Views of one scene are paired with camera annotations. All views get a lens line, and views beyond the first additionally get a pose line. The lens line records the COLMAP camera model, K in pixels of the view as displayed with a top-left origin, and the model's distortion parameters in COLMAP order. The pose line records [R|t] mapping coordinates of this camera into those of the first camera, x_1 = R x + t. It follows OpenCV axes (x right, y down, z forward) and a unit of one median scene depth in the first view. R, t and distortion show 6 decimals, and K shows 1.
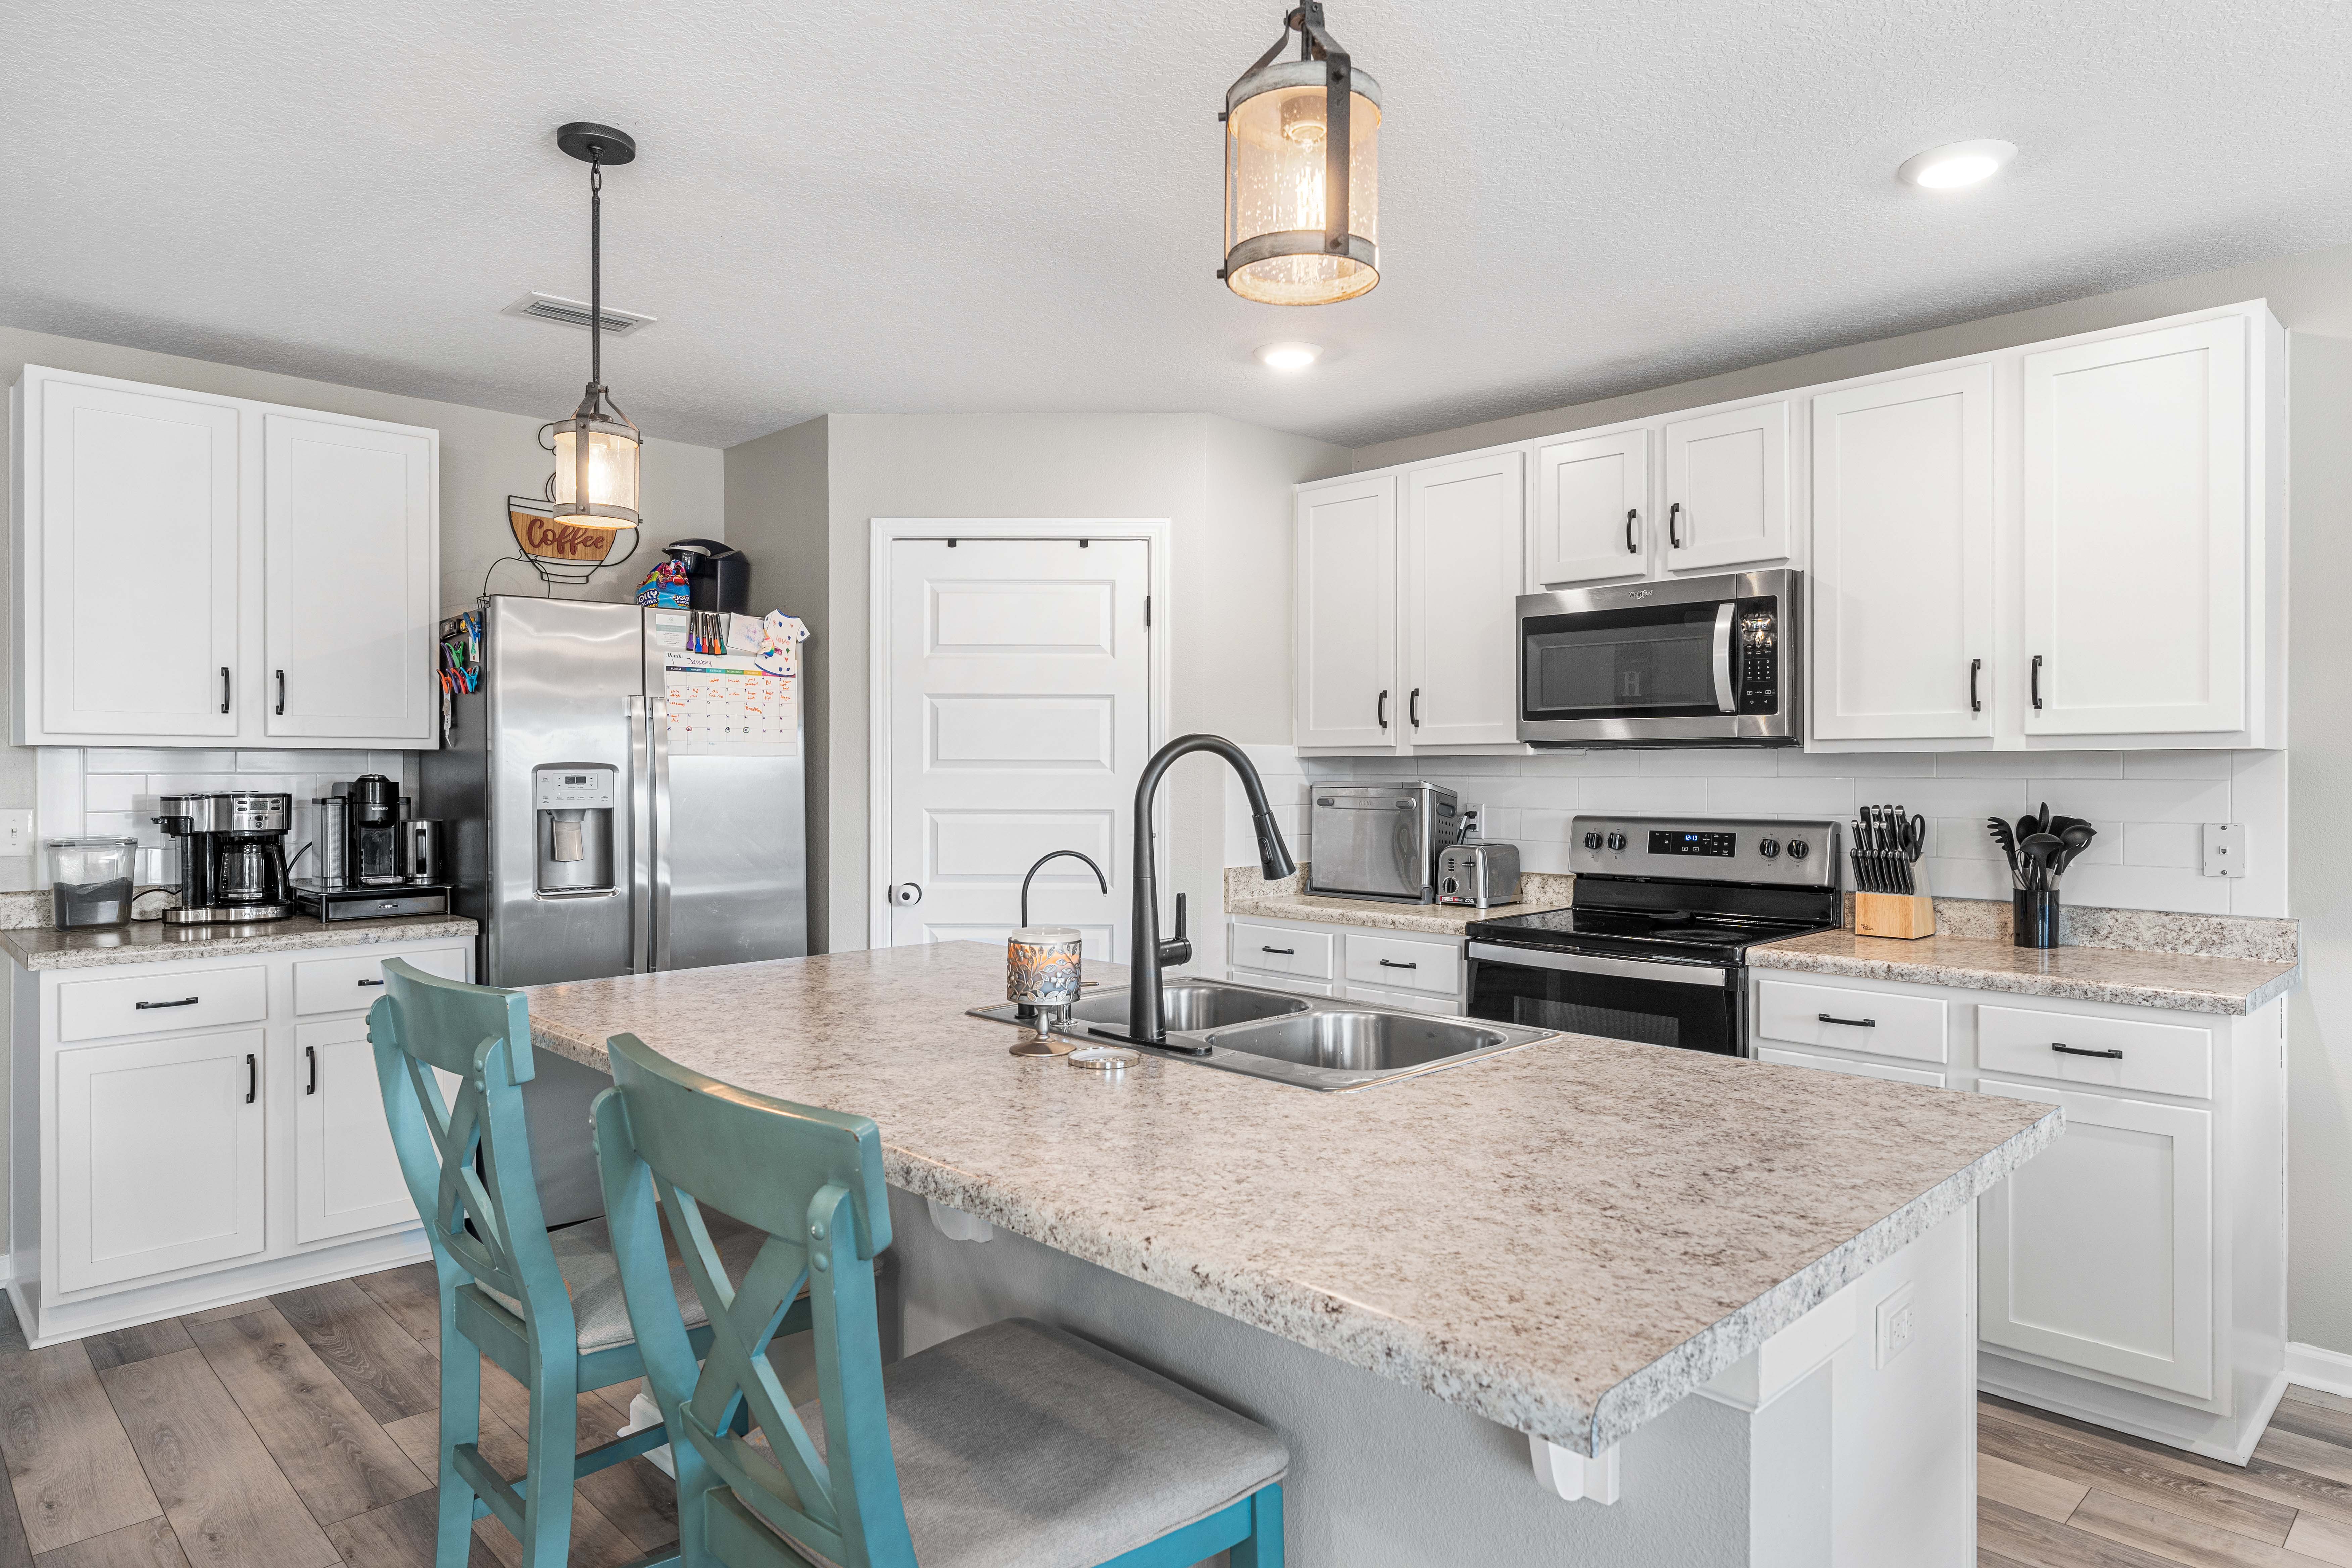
lens RADIAL K [[1372.3, 0, 1135.1], [0, 1372.3, 773.4], [0, 0, 1]] dist [0.004593, 0.000569]
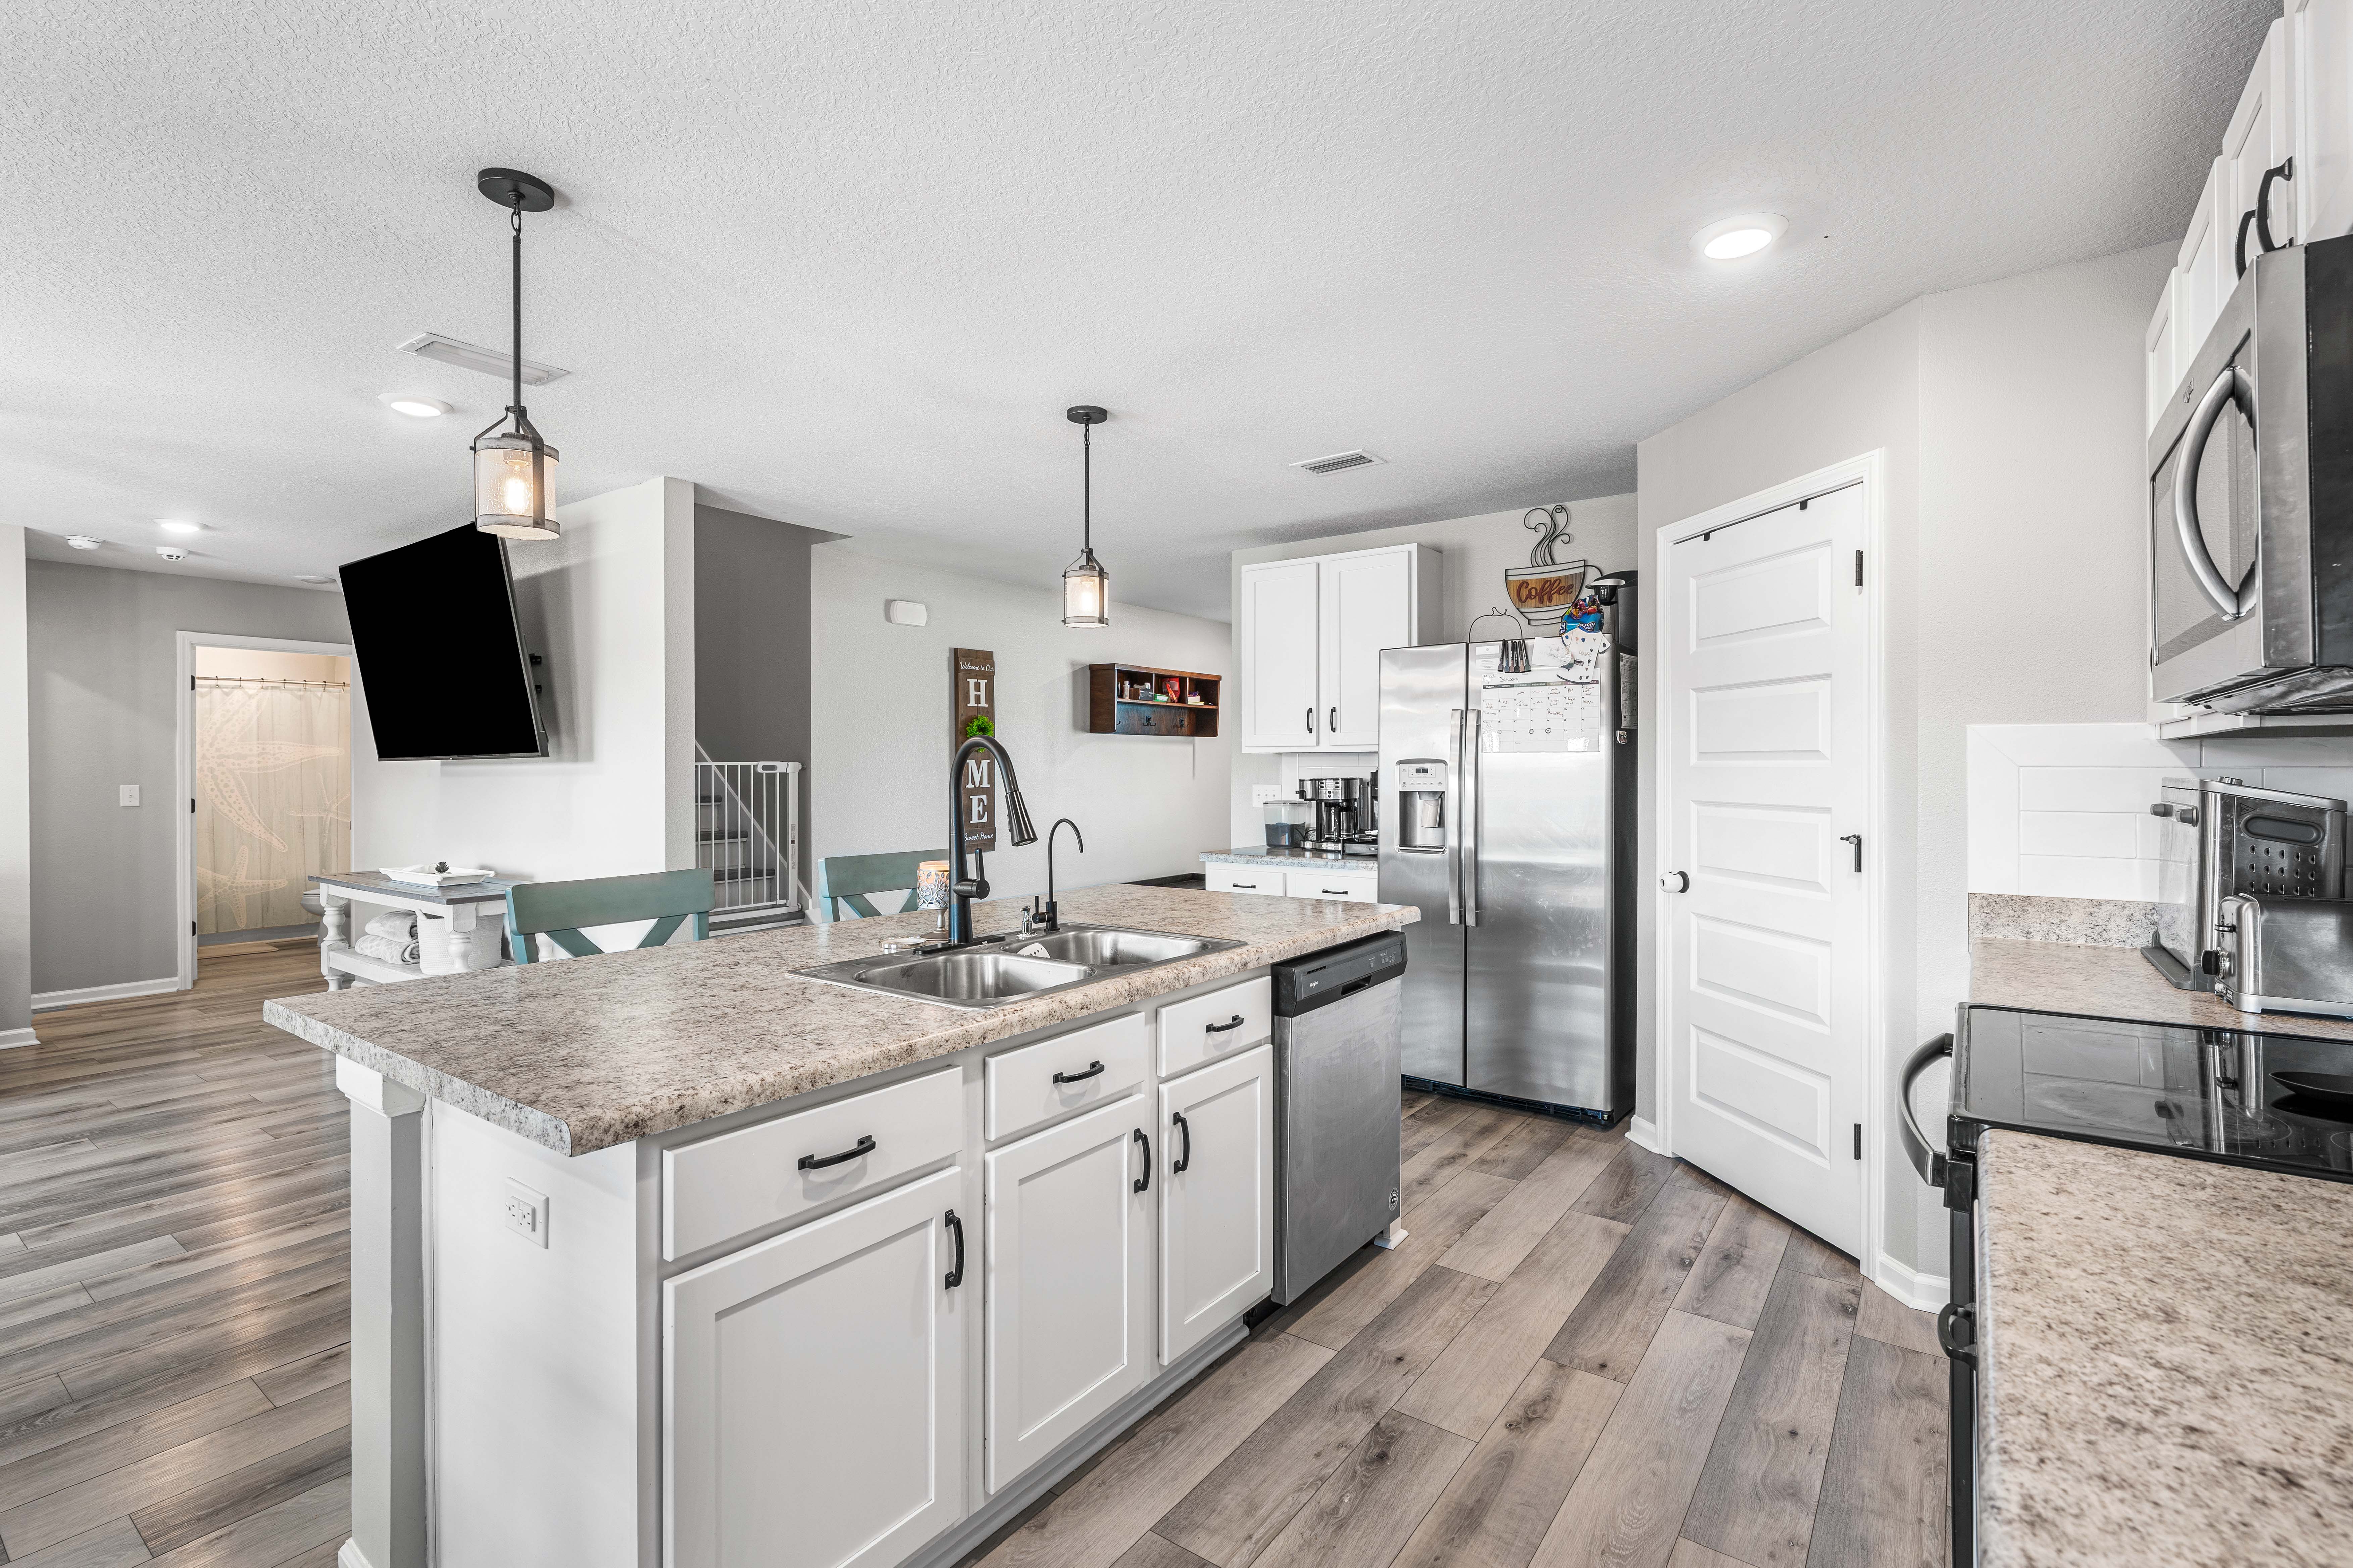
lens RADIAL K [[1063.4, 0, 1183.9], [0, 1063.4, 773.5], [0, 0, 1]] dist [0.001008, -0.000236]
pose [[0.183562, 0.004103, -0.983000, 0.639461], [-0.000181, 0.999991, 0.004140, 0.002963], [0.983008, -0.000582, 0.183561, 0.547713]]
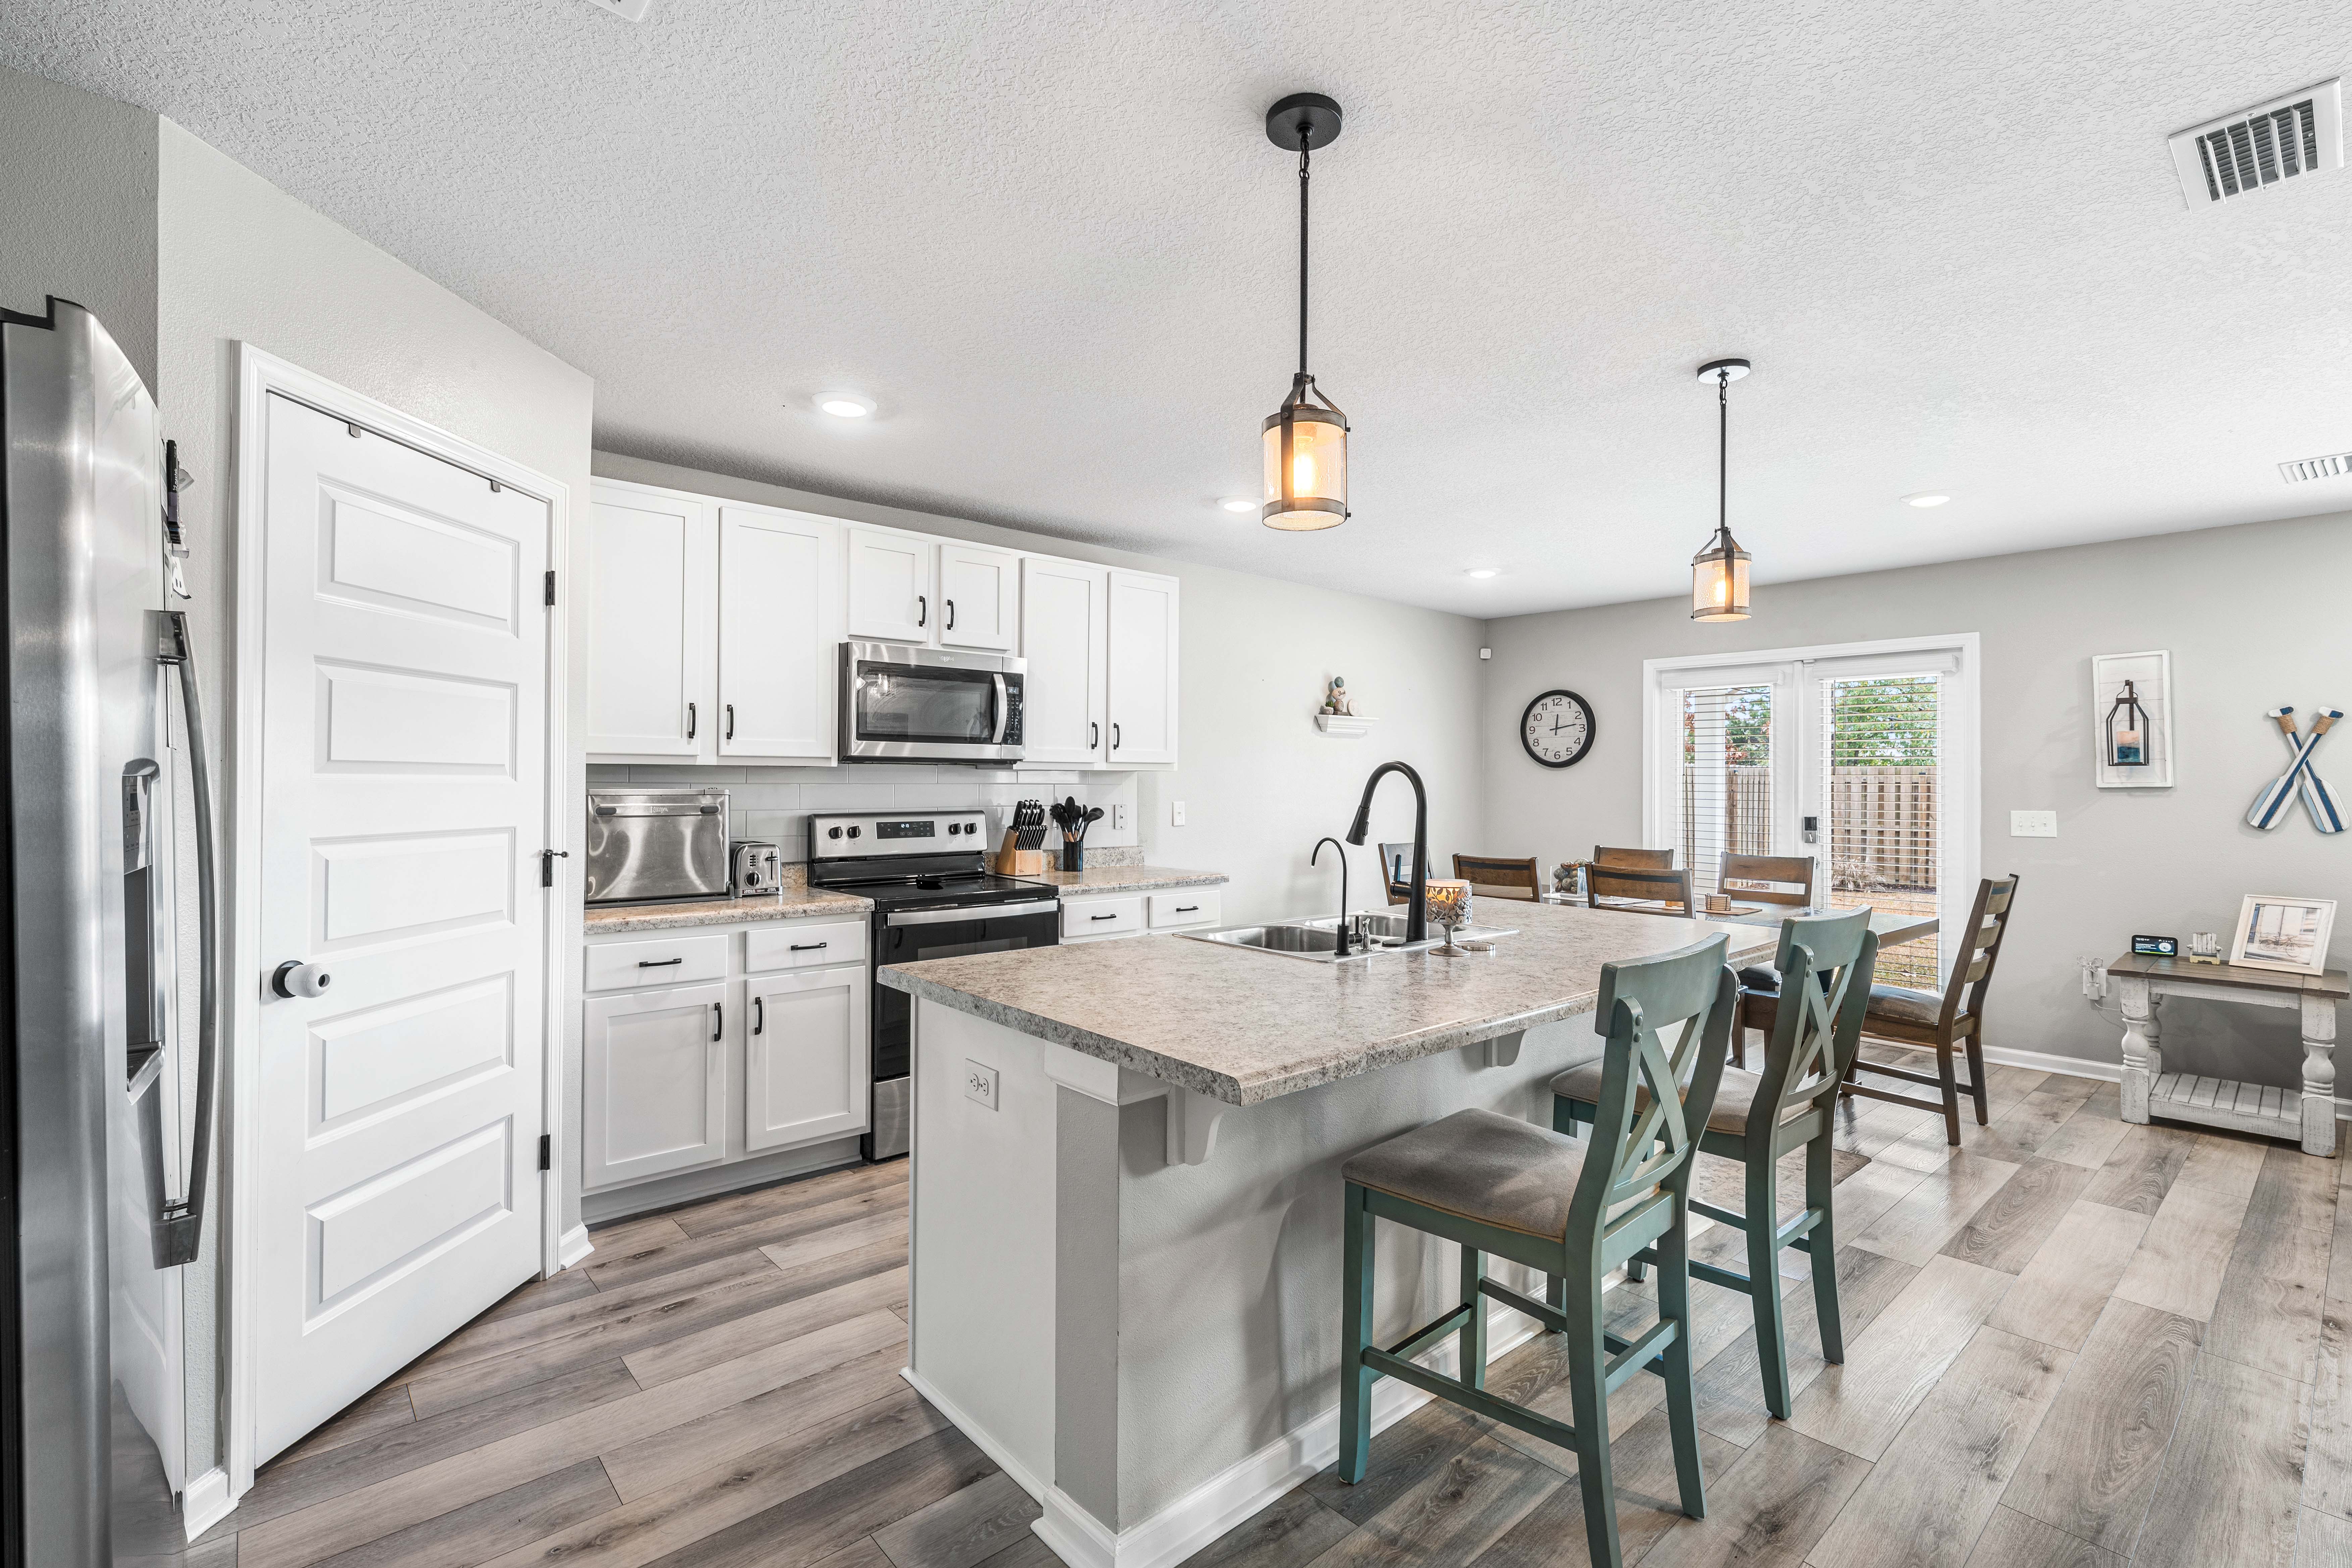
lens RADIAL K [[1062.9, 0, 1183.4], [0, 1062.9, 773.5], [0, 0, 1]] dist [0.001008, -0.000236]
pose [[0.033330, 0.006381, 0.999424, -0.710798], [-0.004718, 0.999969, -0.006227, -0.002806], [-0.999433, -0.004508, 0.033359, 0.668542]]
